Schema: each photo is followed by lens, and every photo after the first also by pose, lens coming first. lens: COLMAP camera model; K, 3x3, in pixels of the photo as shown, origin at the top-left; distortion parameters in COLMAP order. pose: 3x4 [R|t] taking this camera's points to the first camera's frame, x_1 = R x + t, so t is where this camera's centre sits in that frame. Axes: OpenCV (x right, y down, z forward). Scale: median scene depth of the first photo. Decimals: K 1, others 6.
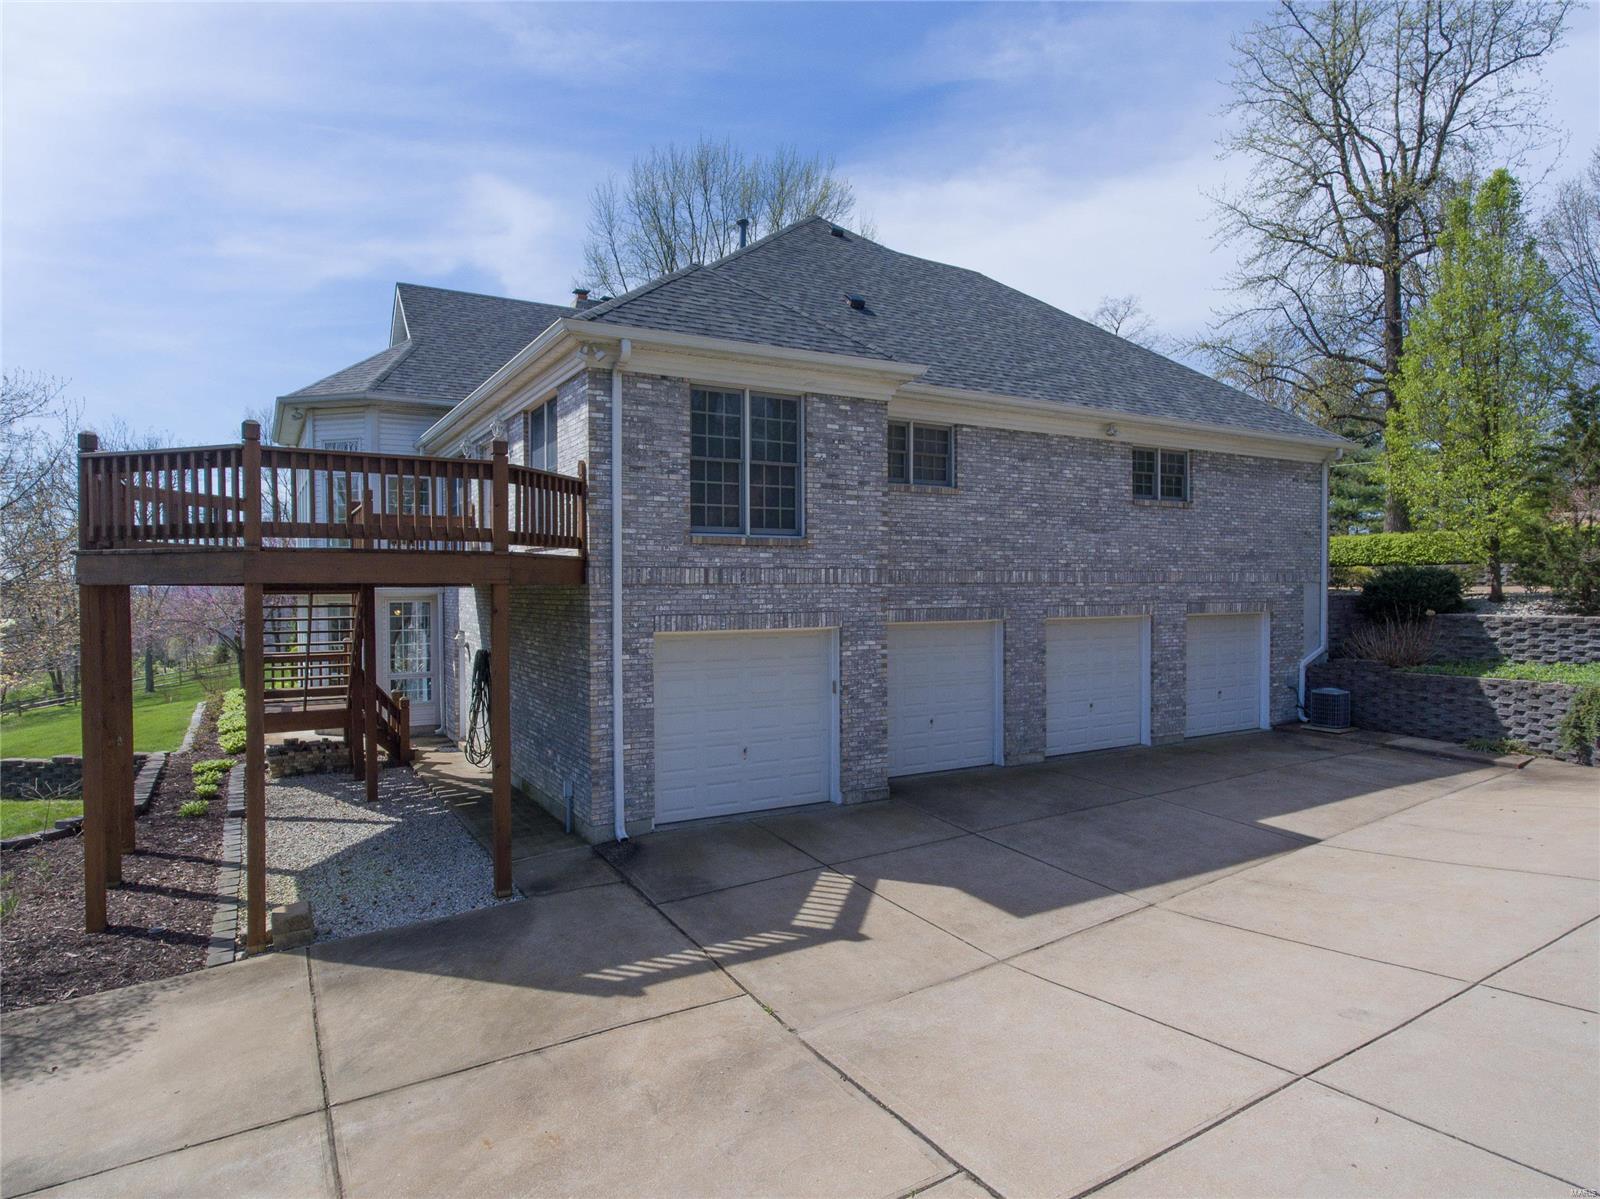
lens RADIAL K [[938.6, 0, 797.1], [0, 938.6, 597.5], [0, 0, 1]] dist [-0.001707, 0.000333]
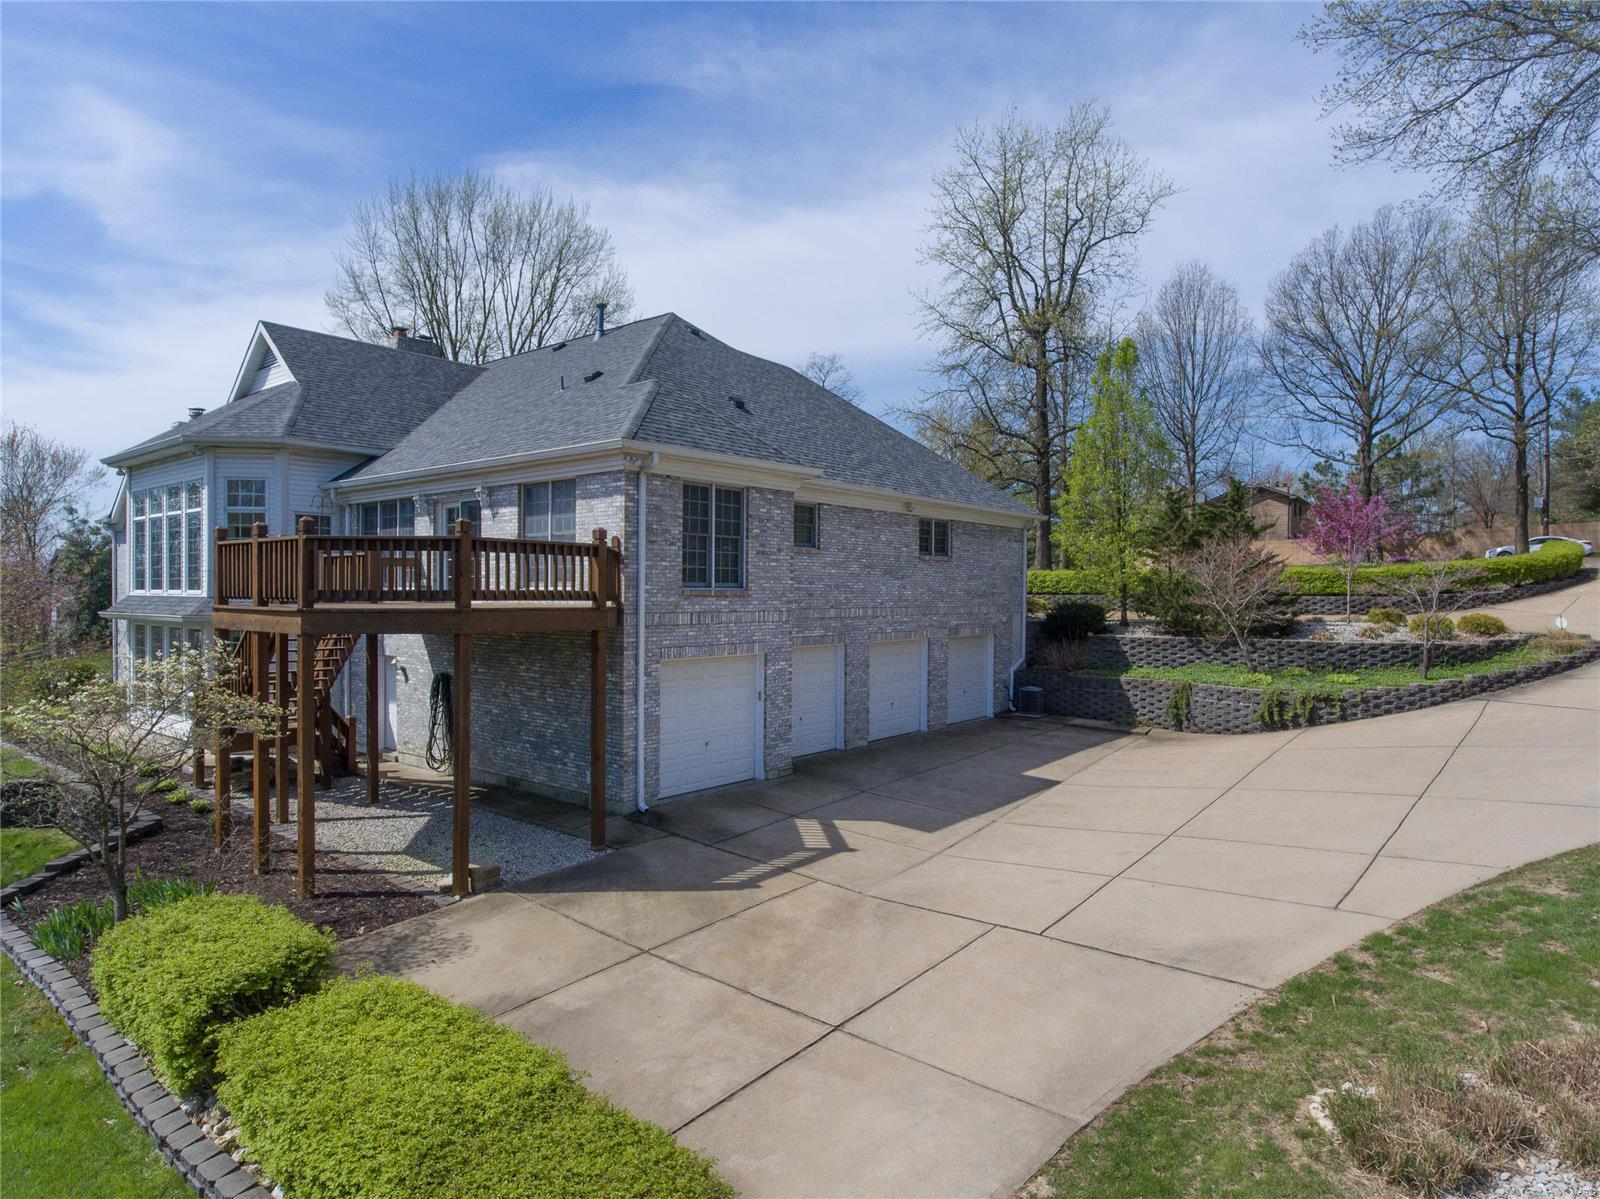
lens RADIAL K [[938.6, 0, 797.1], [0, 938.6, 597.5], [0, 0, 1]] dist [-0.001707, 0.000333]
pose [[0.936990, 0.007942, 0.349267, -0.395351], [-0.005978, 0.999960, -0.006700, -0.041463], [-0.349306, 0.004190, 0.936999, -0.325776]]
